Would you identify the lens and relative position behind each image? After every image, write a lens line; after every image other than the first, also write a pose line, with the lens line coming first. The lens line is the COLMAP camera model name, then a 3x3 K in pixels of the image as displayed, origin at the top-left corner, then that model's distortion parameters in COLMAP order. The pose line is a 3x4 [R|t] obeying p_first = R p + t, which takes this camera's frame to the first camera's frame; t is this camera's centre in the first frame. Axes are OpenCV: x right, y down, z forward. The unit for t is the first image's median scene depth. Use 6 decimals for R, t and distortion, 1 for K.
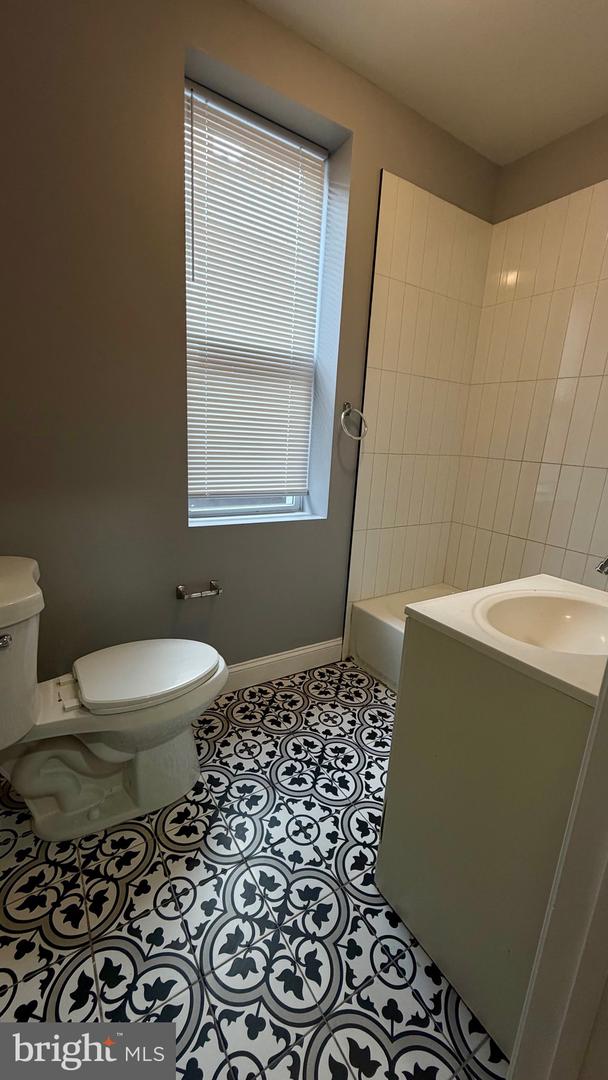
lens RADIAL K [[425.6, 0, 301.9], [0, 425.6, 538.2], [0, 0, 1]] dist [-0.005283, 0.000961]
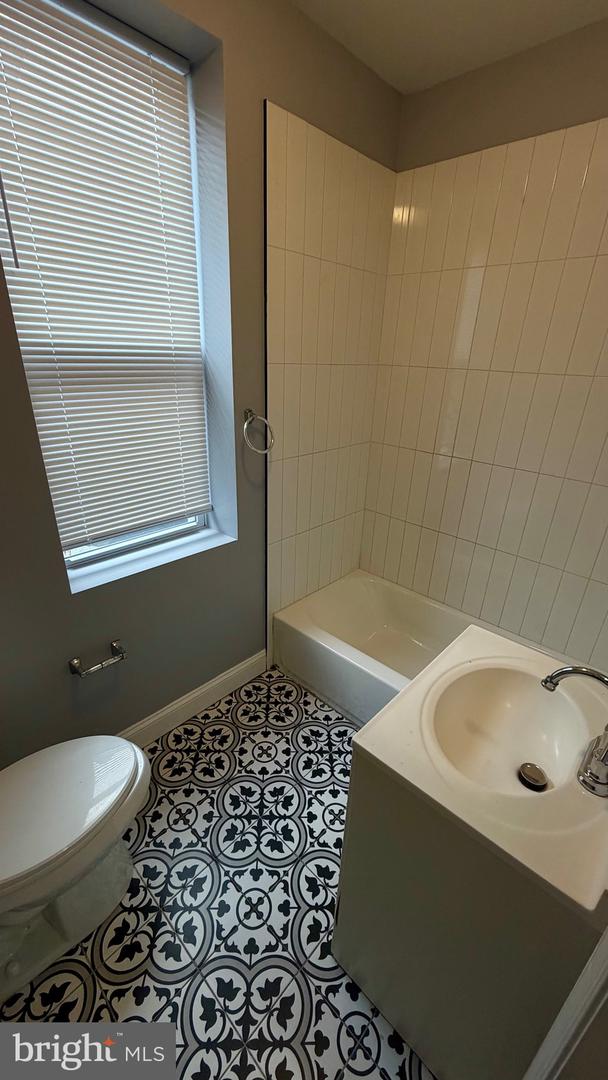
lens RADIAL K [[425.6, 0, 303.0], [0, 425.6, 539.1], [0, 0, 1]] dist [-0.005283, 0.000961]
pose [[0.970161, -0.116157, 0.212827, 0.001945], [0.076788, 0.979787, 0.184719, -0.240519], [-0.229982, -0.162864, 0.959470, 0.132701]]
